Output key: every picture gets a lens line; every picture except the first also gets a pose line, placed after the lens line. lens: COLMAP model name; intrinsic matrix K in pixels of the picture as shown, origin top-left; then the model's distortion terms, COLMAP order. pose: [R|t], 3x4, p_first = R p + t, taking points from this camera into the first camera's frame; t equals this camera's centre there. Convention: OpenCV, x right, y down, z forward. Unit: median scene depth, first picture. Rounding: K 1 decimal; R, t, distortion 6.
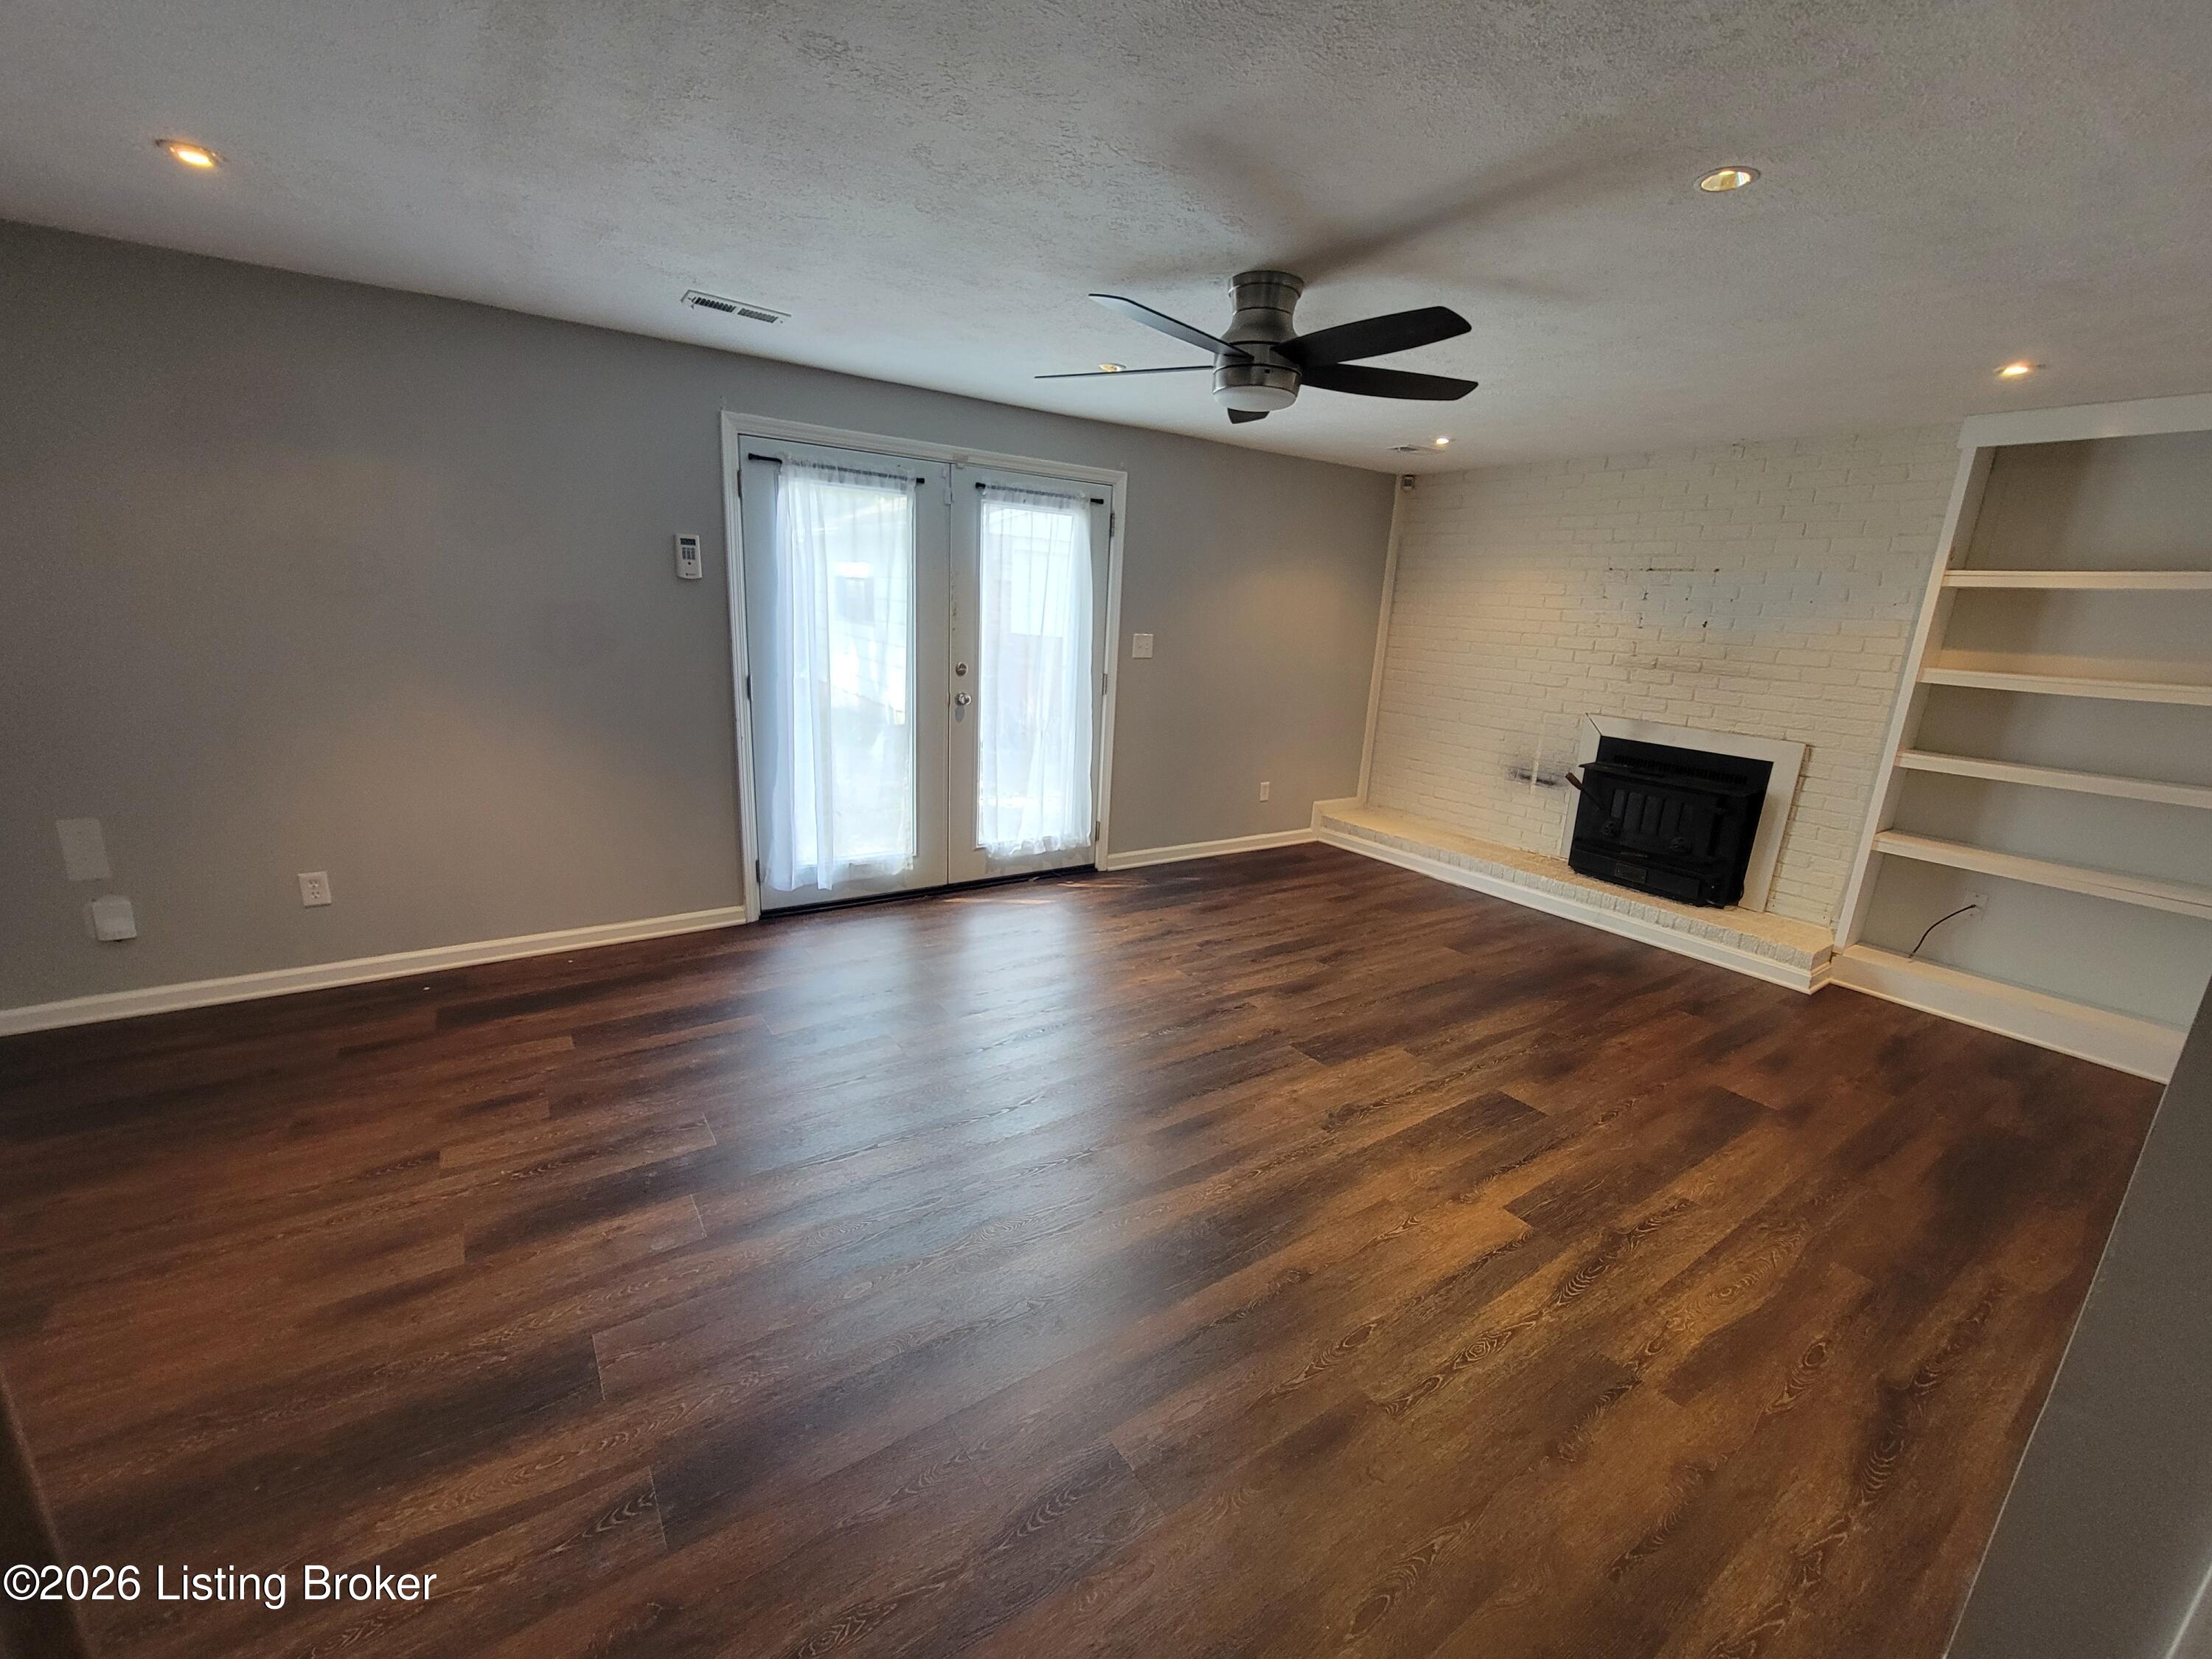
lens RADIAL K [[904.1, 0, 1110.2], [0, 904.1, 837.7], [0, 0, 1]] dist [-0.004582, 0.002903]
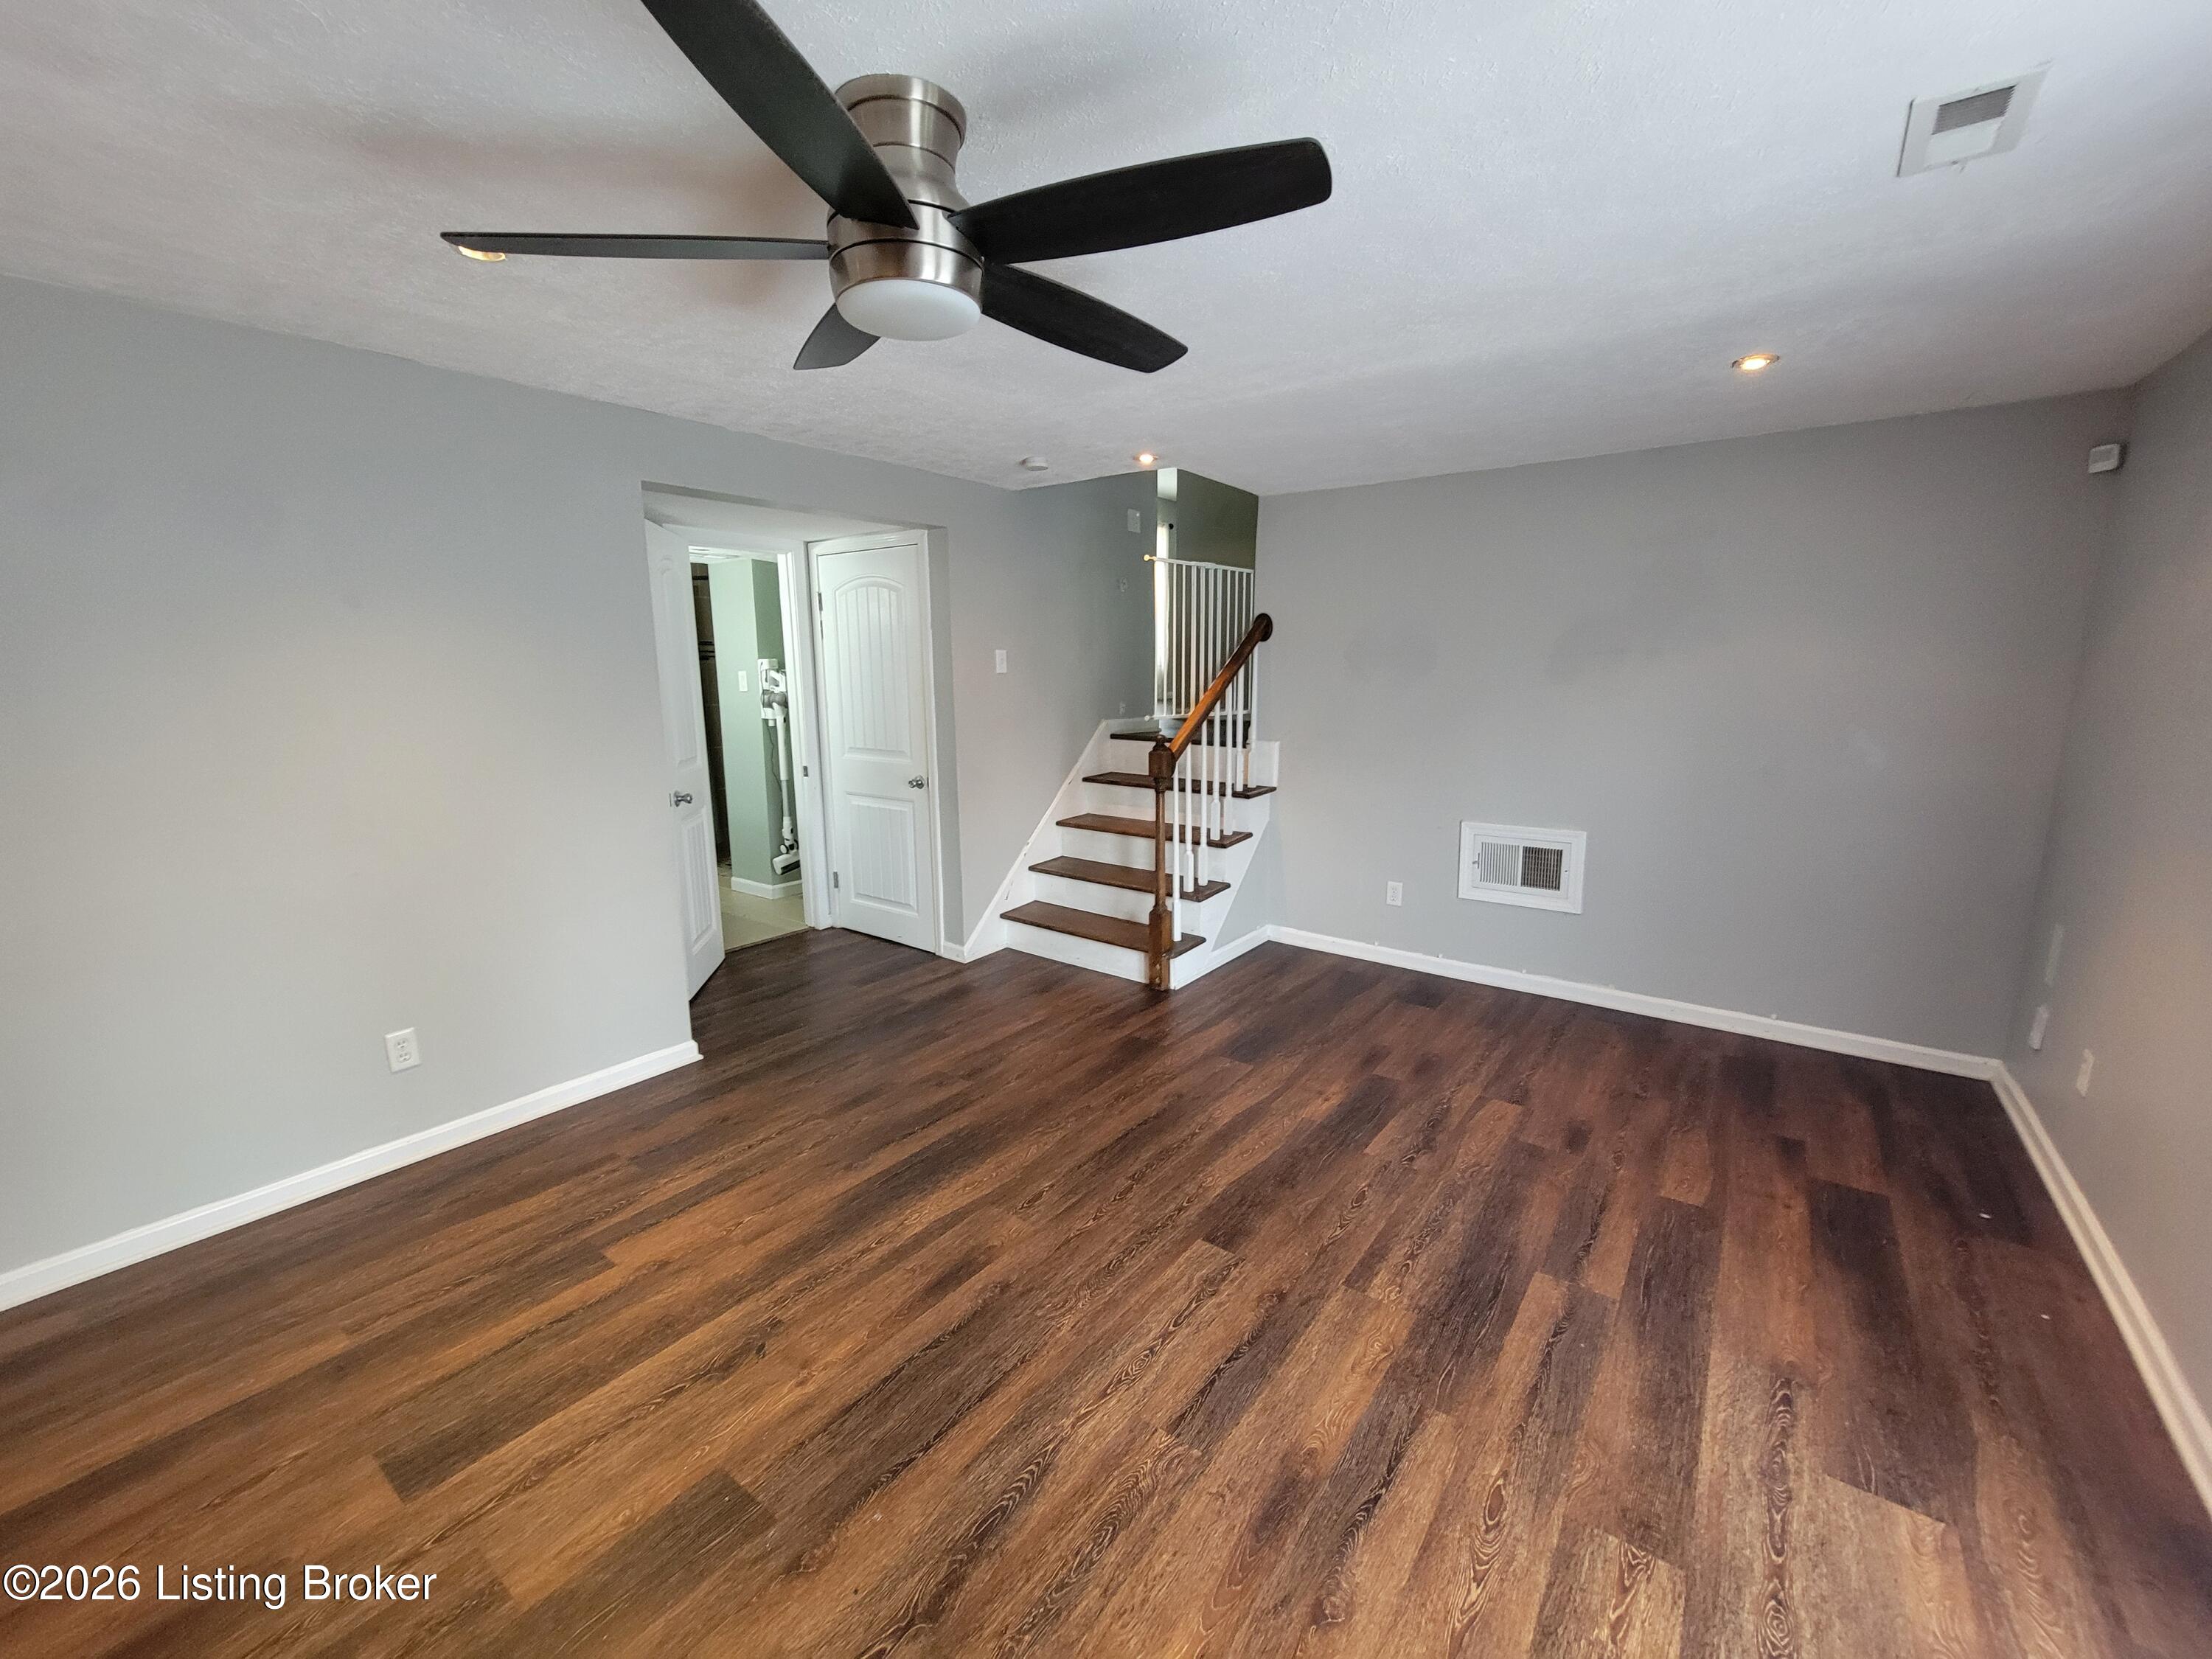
lens RADIAL K [[904.1, 0, 1109.1], [0, 904.1, 832.3], [0, 0, 1]] dist [-0.004582, 0.002903]
pose [[-0.944889, 0.010111, -0.327234, 0.200588], [-0.127516, 0.909223, 0.396298, -0.369807], [0.301536, 0.416186, -0.857826, 1.446003]]
